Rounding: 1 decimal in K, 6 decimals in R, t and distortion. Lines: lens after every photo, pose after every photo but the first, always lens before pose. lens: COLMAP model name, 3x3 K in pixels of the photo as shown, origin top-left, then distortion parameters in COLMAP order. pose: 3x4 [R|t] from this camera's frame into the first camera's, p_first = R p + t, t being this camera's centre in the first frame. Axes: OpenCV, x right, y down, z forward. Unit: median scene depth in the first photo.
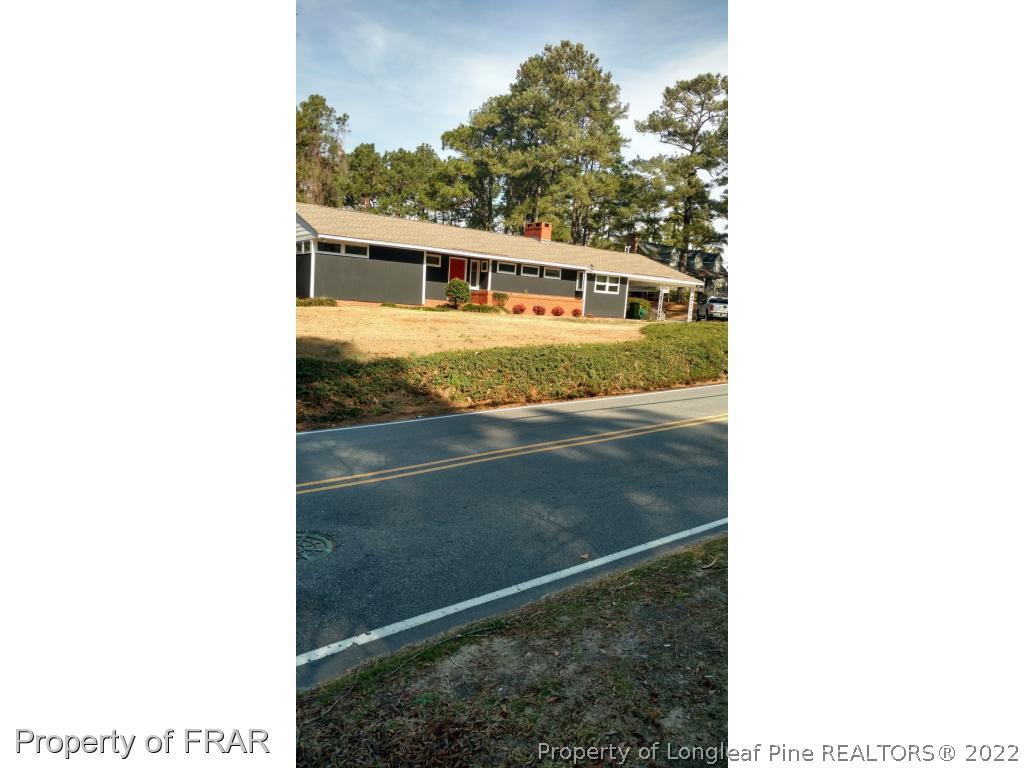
lens RADIAL K [[609.8, 0, 512.0], [0, 609.8, 384.0], [0, 0, 1]] dist [0.000880, 0.000145]
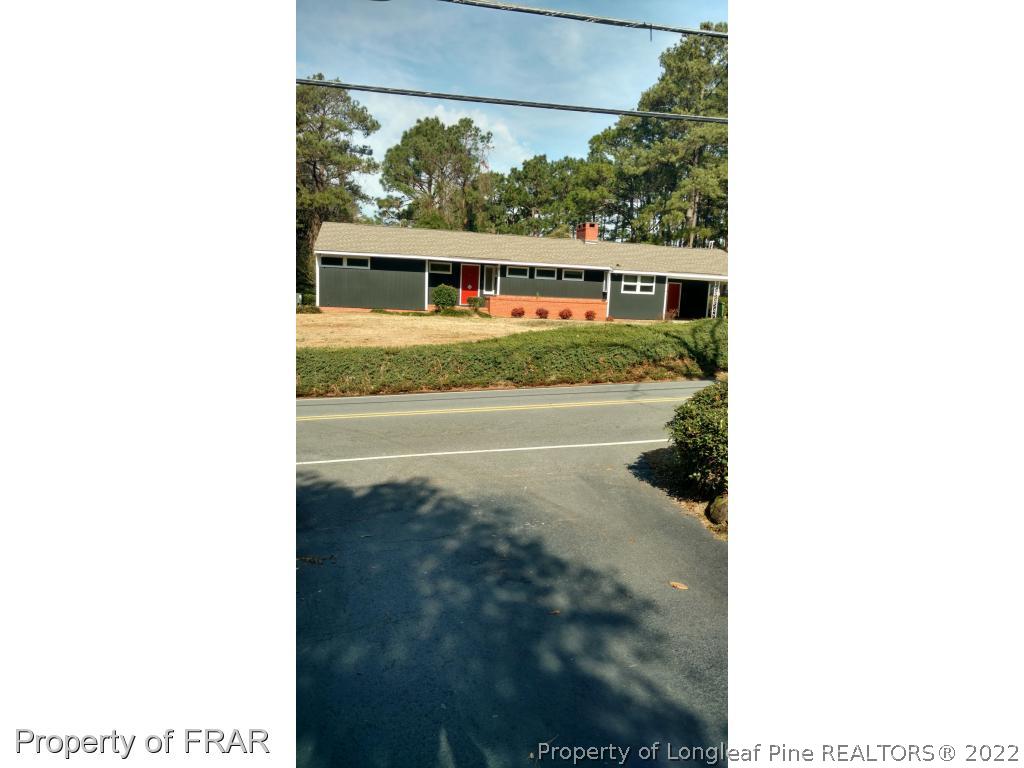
lens RADIAL K [[609.8, 0, 512.0], [0, 609.8, 384.0], [0, 0, 1]] dist [0.000880, 0.000145]
pose [[0.925460, 0.026666, -0.377905, 0.346141], [-0.029012, 0.999579, -0.000513, -0.003523], [0.377732, 0.011439, 0.925844, 0.058790]]
